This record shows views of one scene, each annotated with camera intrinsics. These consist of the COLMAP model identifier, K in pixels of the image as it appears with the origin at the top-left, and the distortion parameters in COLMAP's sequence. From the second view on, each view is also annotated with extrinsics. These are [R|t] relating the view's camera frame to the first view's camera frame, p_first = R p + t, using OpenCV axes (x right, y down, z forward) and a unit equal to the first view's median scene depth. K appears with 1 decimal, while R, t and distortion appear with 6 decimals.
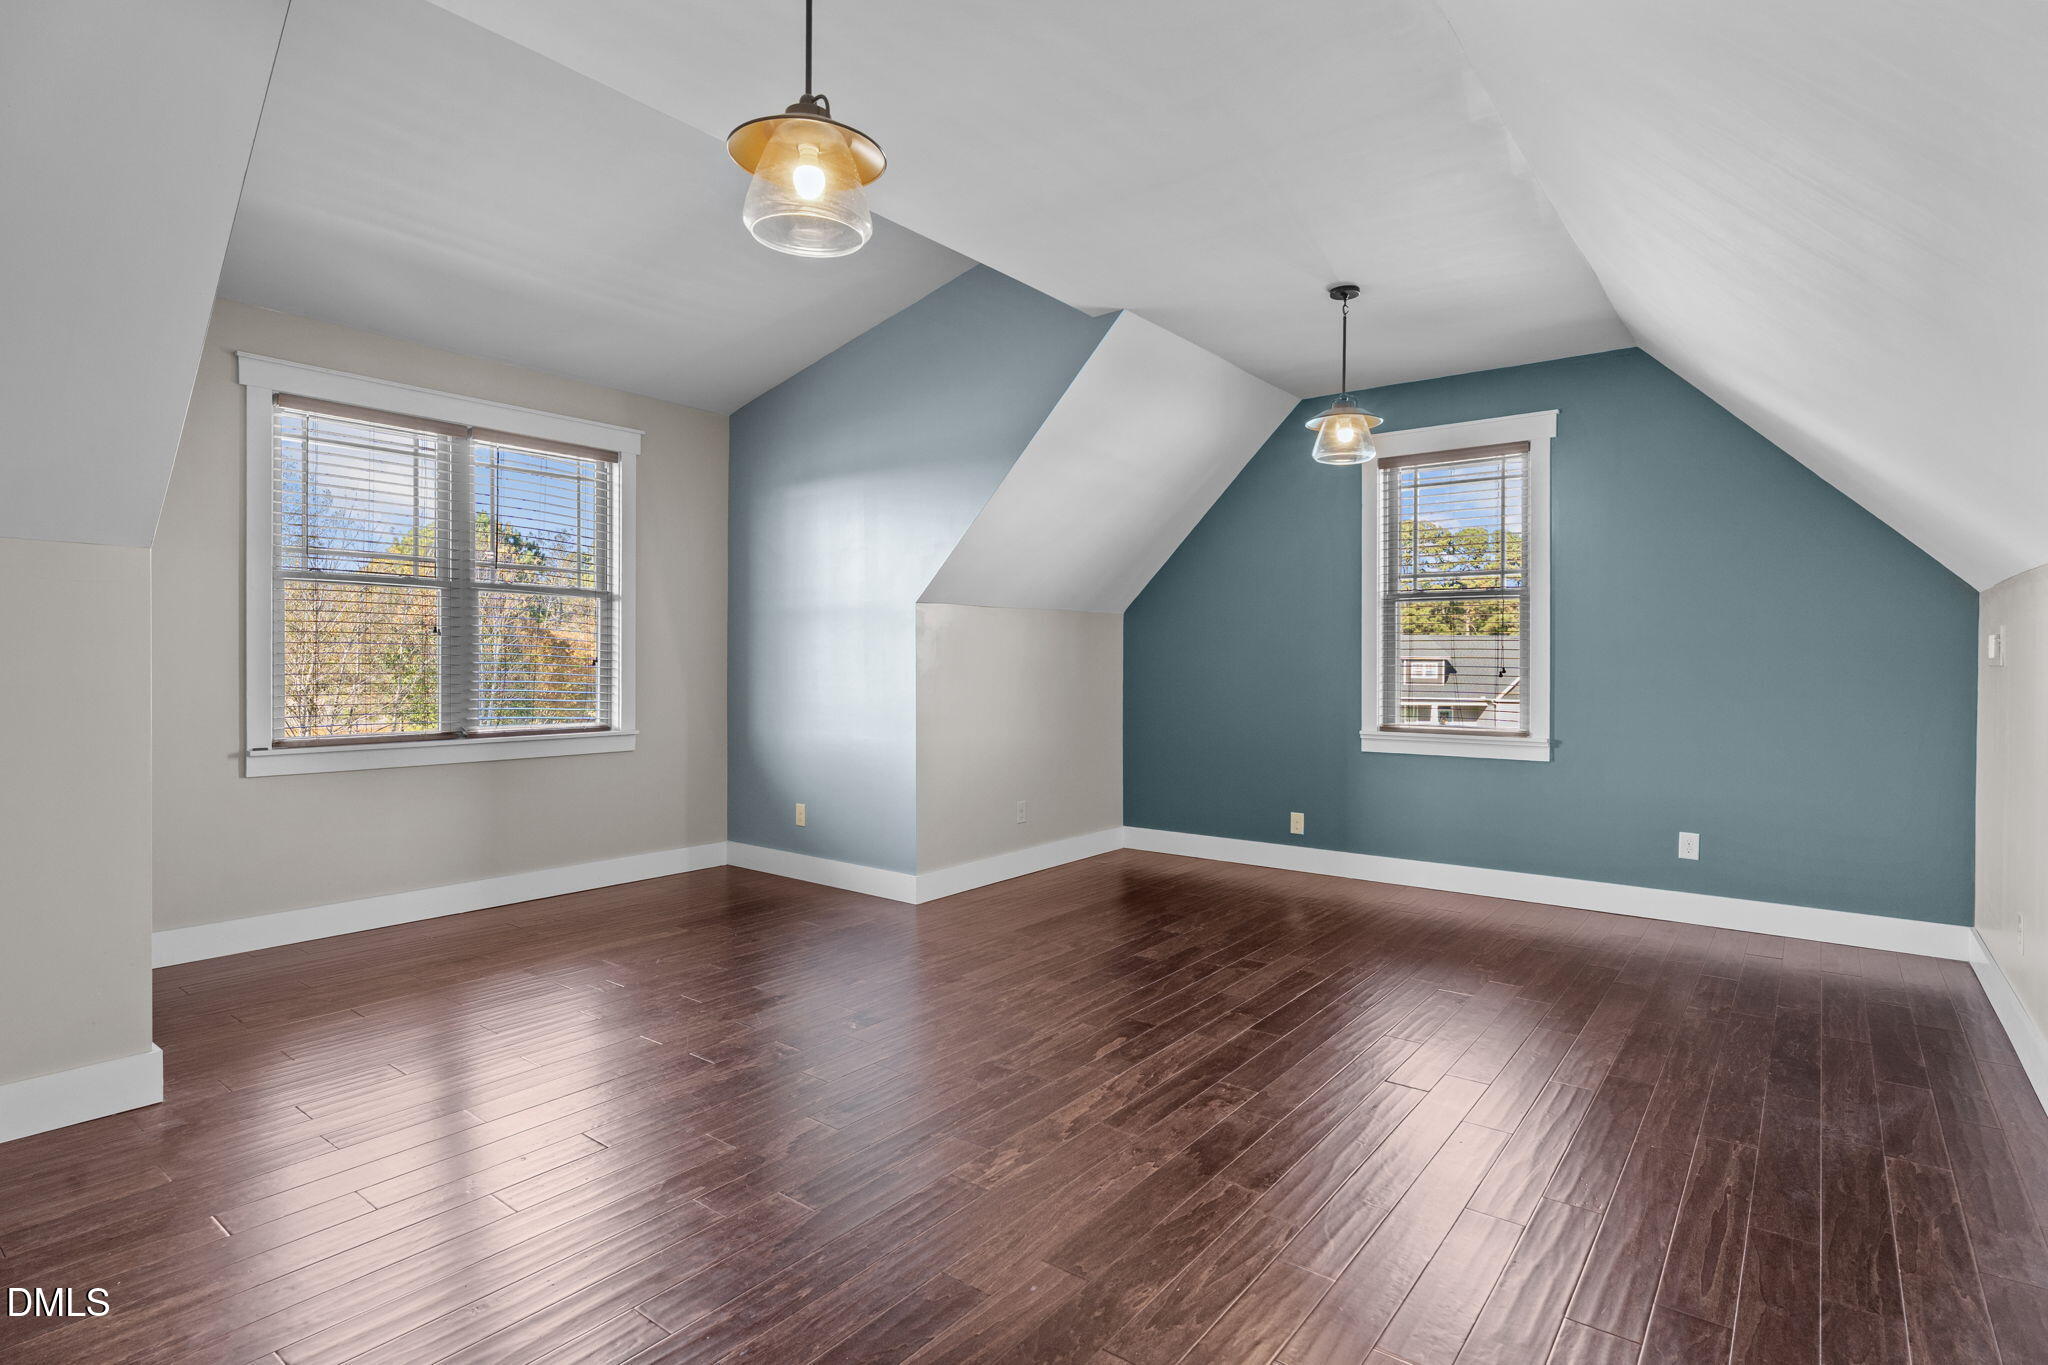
lens RADIAL K [[996.0, 0, 1030.6], [0, 996.0, 675.7], [0, 0, 1]] dist [-0.016084, -0.000243]
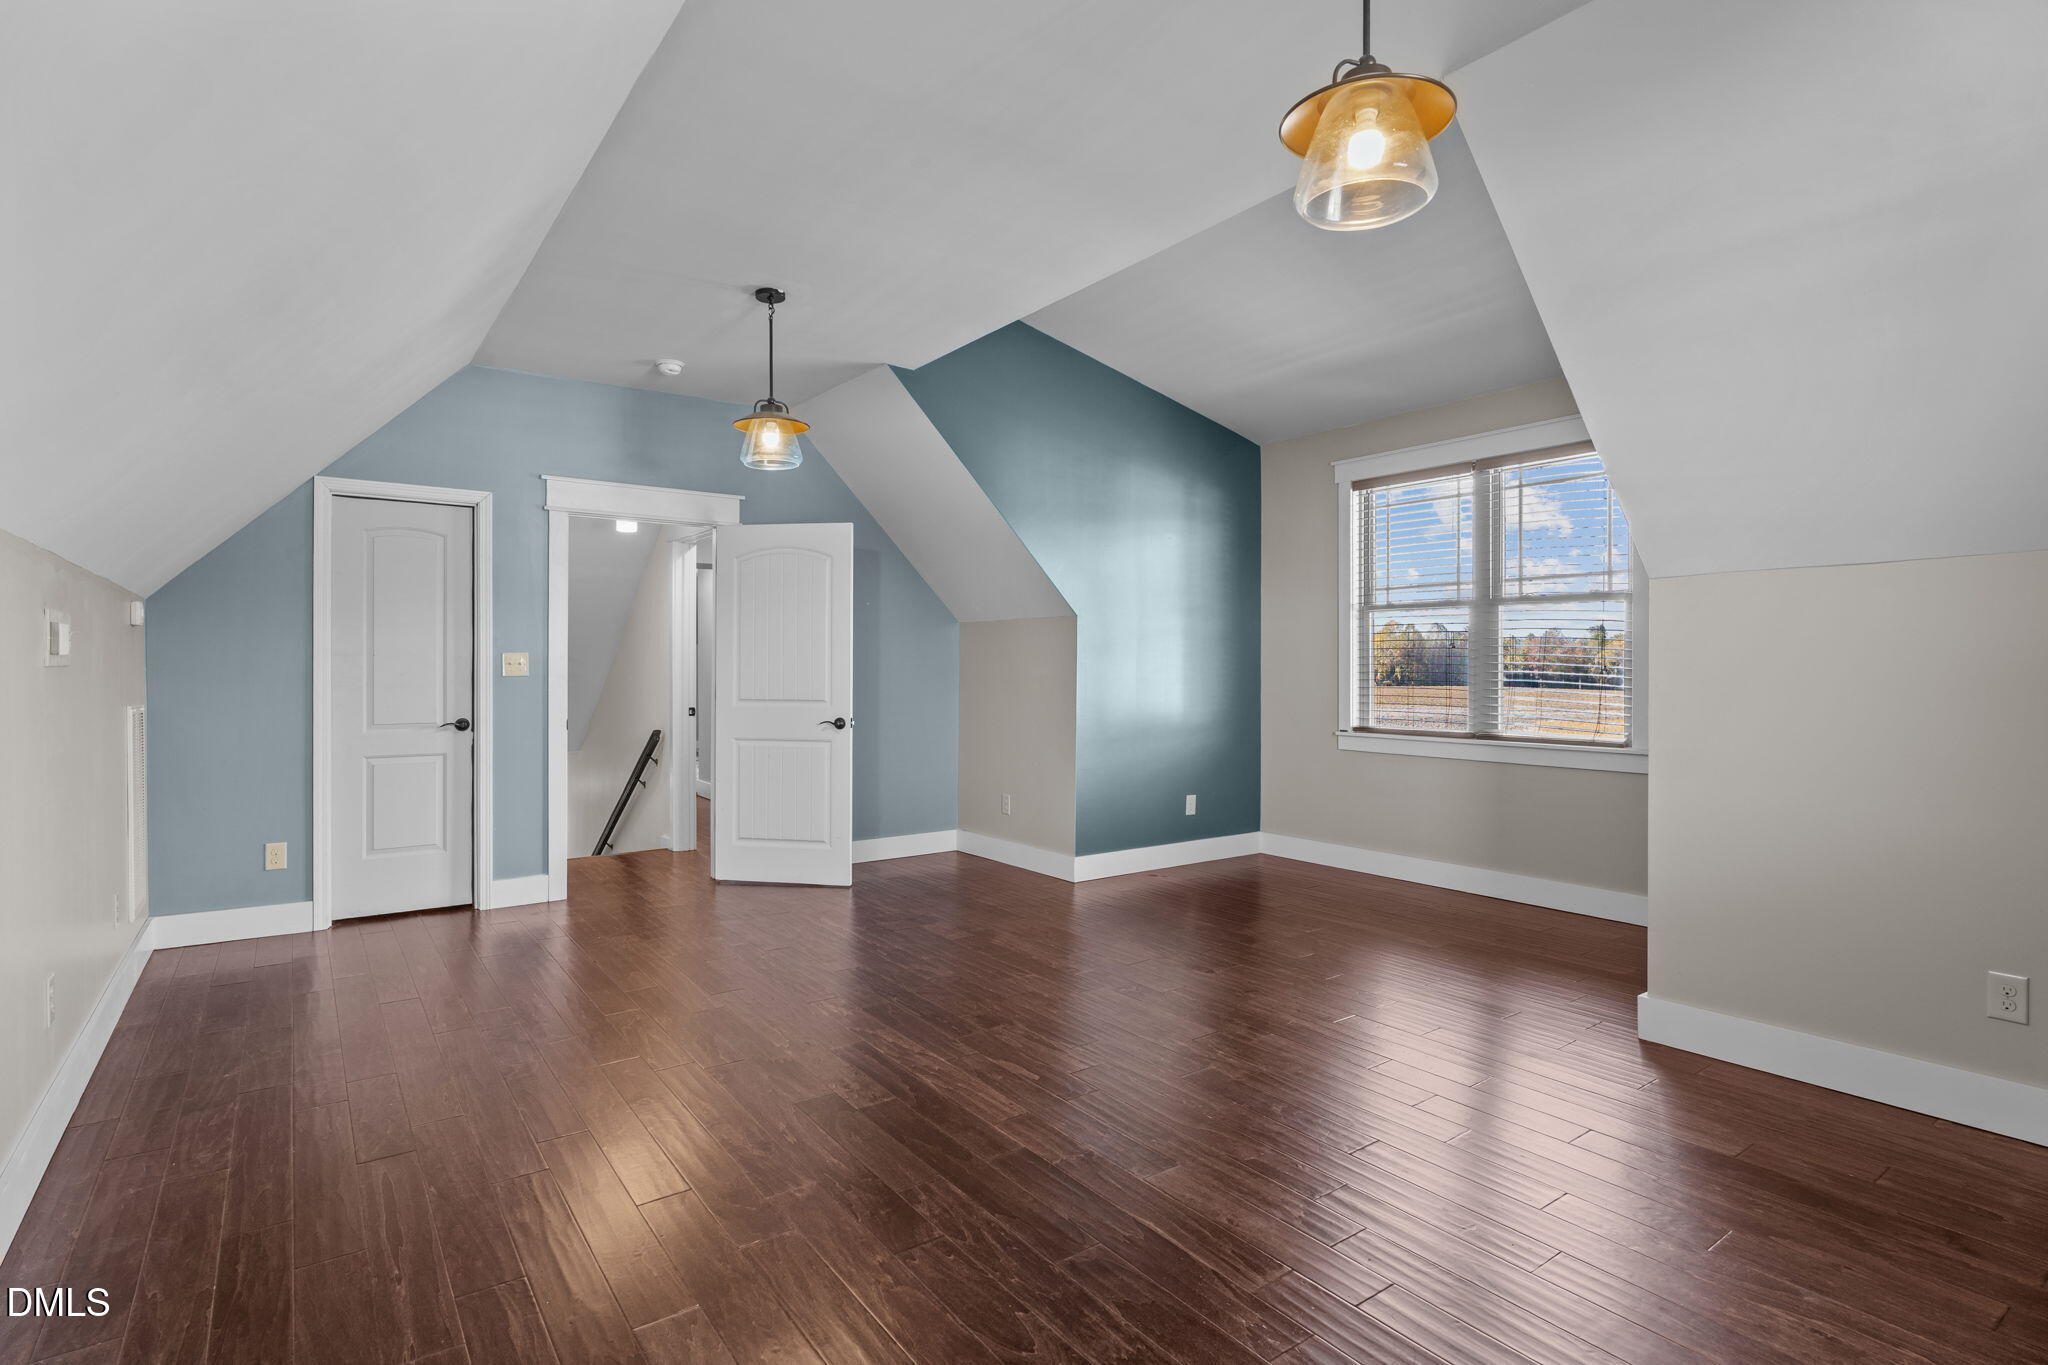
lens RADIAL K [[996.0, 0, 1030.6], [0, 996.0, 675.7], [0, 0, 1]] dist [-0.016084, -0.000243]
pose [[-0.260239, -0.001275, -0.965543, 0.962465], [-0.009761, 0.999951, 0.001311, -0.006736], [0.965495, 0.009766, -0.260239, 1.207790]]
